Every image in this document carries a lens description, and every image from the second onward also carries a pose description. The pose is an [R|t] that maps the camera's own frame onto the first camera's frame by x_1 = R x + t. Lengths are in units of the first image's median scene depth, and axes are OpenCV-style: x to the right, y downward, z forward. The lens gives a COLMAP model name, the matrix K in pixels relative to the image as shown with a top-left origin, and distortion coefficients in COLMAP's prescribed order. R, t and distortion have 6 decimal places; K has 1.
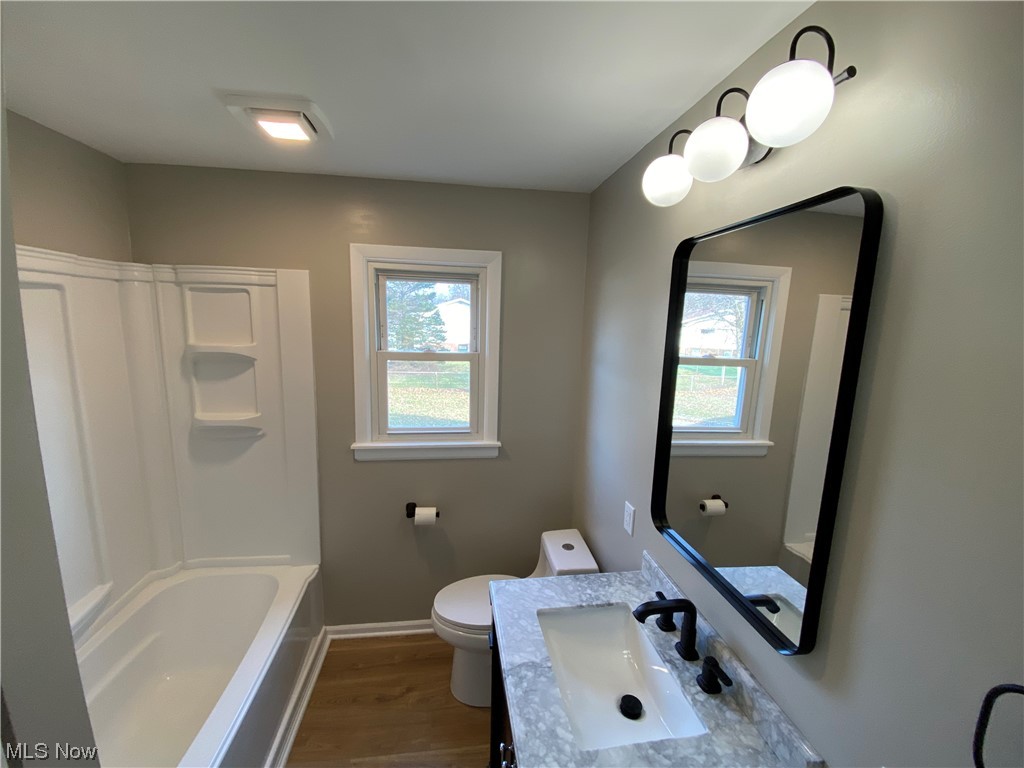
lens RADIAL K [[419.1, 0, 505.1], [0, 419.1, 386.7], [0, 0, 1]] dist [0.064869, -0.048897]
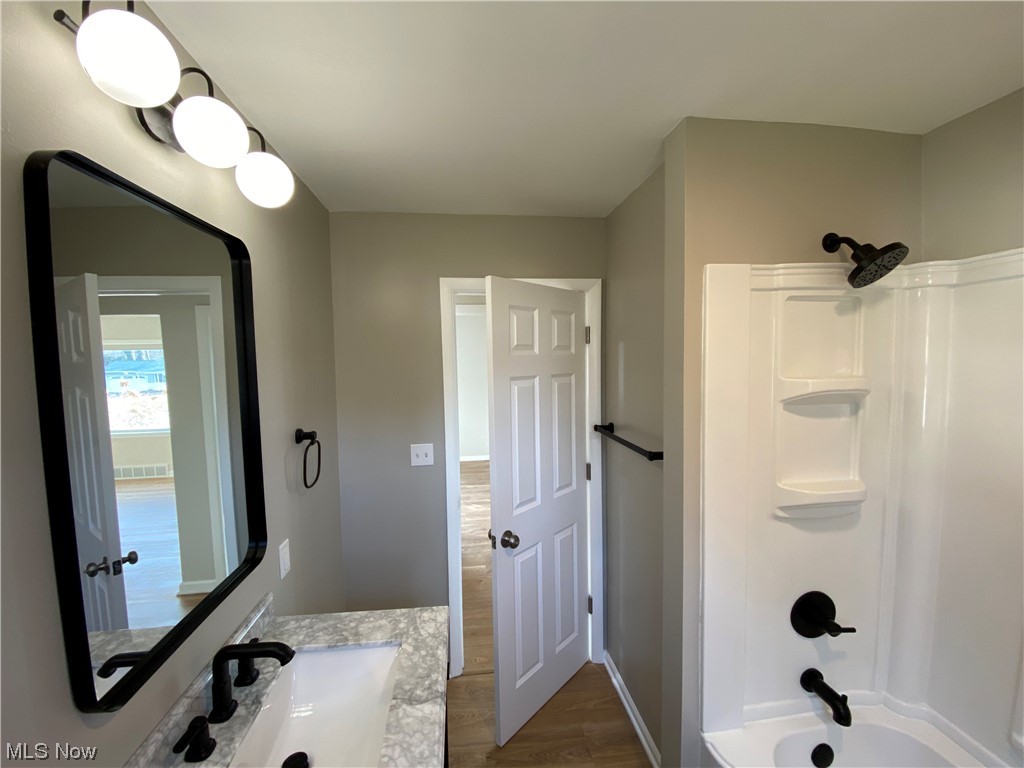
lens RADIAL K [[419.1, 0, 505.1], [0, 419.1, 386.7], [0, 0, 1]] dist [0.064869, -0.048897]
pose [[-0.999317, -0.030453, 0.020923, -0.135705], [-0.024980, 0.974100, 0.224735, -0.220058], [-0.027225, 0.224059, -0.974195, 1.778266]]
